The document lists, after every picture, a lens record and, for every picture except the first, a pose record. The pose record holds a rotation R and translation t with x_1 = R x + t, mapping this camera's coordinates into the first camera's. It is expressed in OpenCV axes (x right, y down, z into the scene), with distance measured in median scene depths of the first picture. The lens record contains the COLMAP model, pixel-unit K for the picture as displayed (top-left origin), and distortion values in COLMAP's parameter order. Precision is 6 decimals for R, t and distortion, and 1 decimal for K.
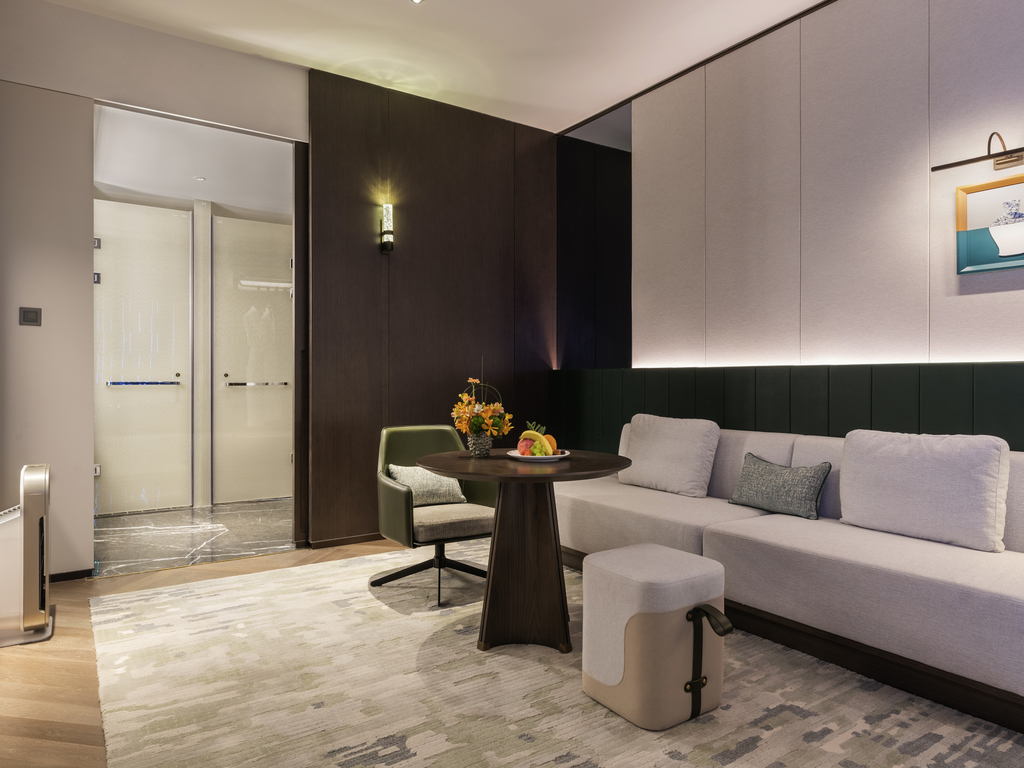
lens RADIAL K [[626.8, 0, 512.3], [0, 626.8, 383.1], [0, 0, 1]] dist [-0.000817, -0.002302]
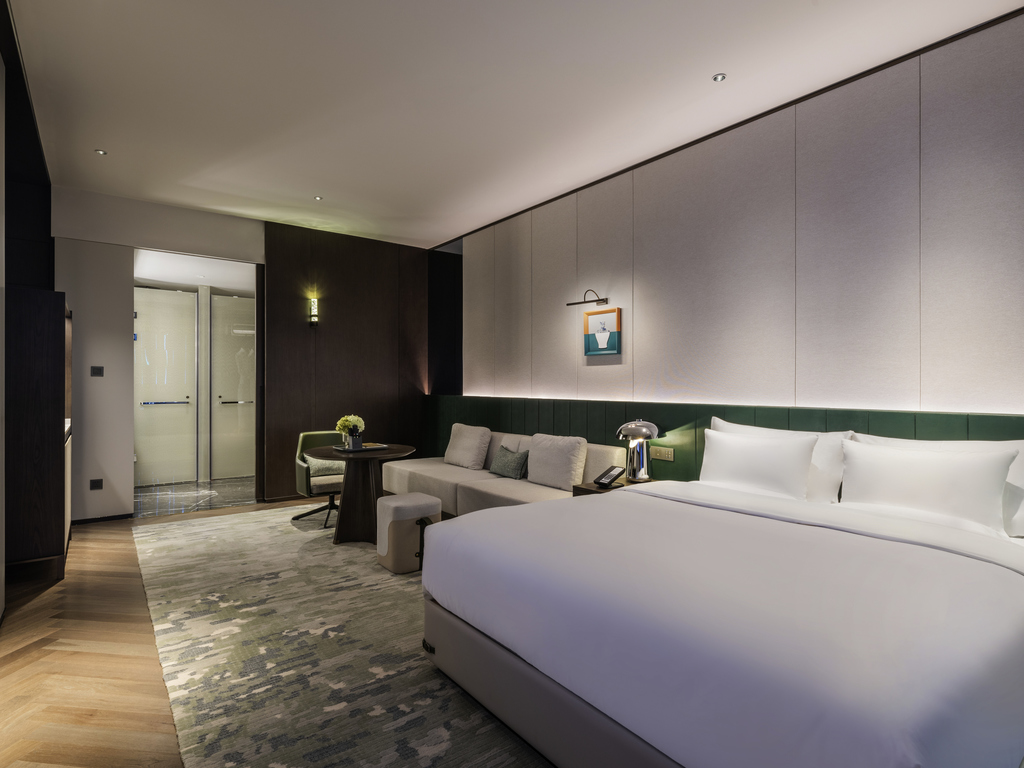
lens RADIAL K [[512.5, 0, 511.7], [0, 512.5, 385.8], [0, 0, 1]] dist [-0.001238, -0.000217]
pose [[0.998471, 0.000426, 0.055270, 0.318850], [-0.000347, 0.999999, -0.001438, -0.061988], [-0.055270, 0.001417, 0.998470, -0.506344]]
